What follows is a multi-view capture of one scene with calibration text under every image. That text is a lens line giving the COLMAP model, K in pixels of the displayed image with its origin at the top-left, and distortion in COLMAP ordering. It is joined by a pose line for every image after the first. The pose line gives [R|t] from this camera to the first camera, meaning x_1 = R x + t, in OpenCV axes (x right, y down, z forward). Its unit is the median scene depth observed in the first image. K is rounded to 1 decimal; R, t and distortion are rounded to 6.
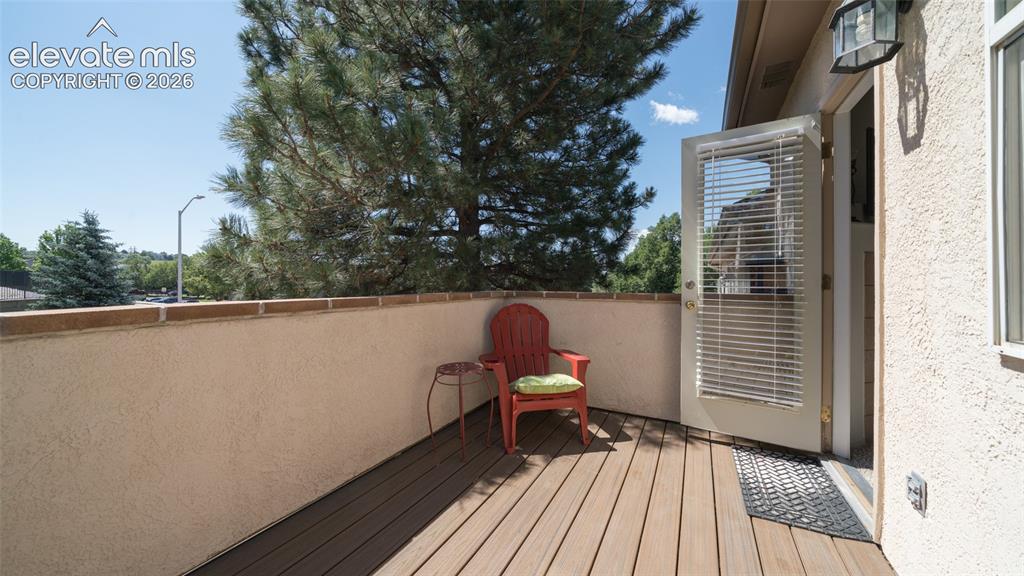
lens RADIAL K [[353.4, 0, 511.3], [0, 353.4, 284.8], [0, 0, 1]] dist [-0.004455, -0.000652]
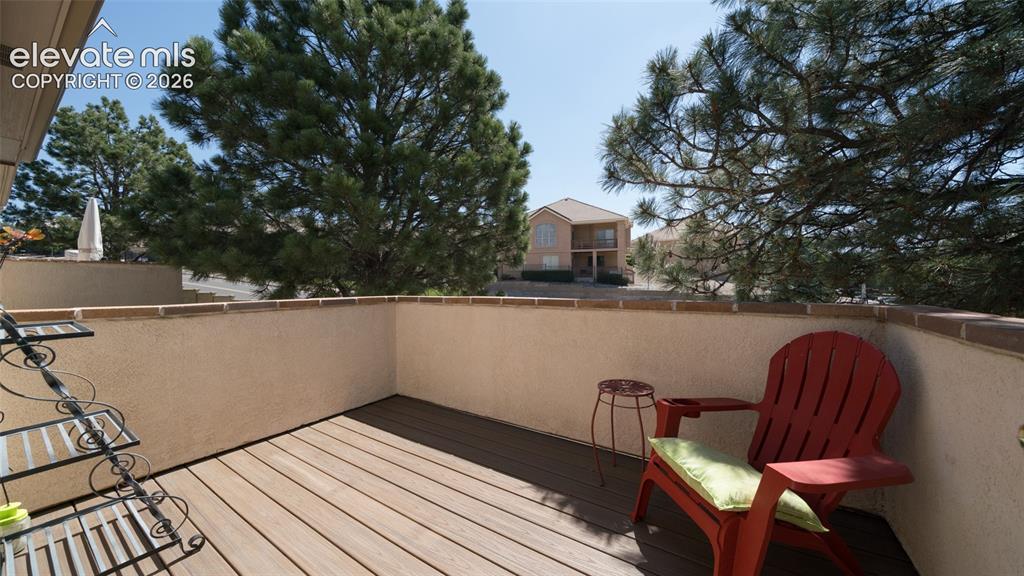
lens RADIAL K [[353.4, 0, 511.3], [0, 353.4, 285.7], [0, 0, 1]] dist [-0.004455, -0.000652]
pose [[-0.098417, 0.000047, -0.995145, 0.922368], [-0.004633, 0.999989, 0.000506, -0.012670], [0.995134, 0.004660, -0.098416, 1.002834]]
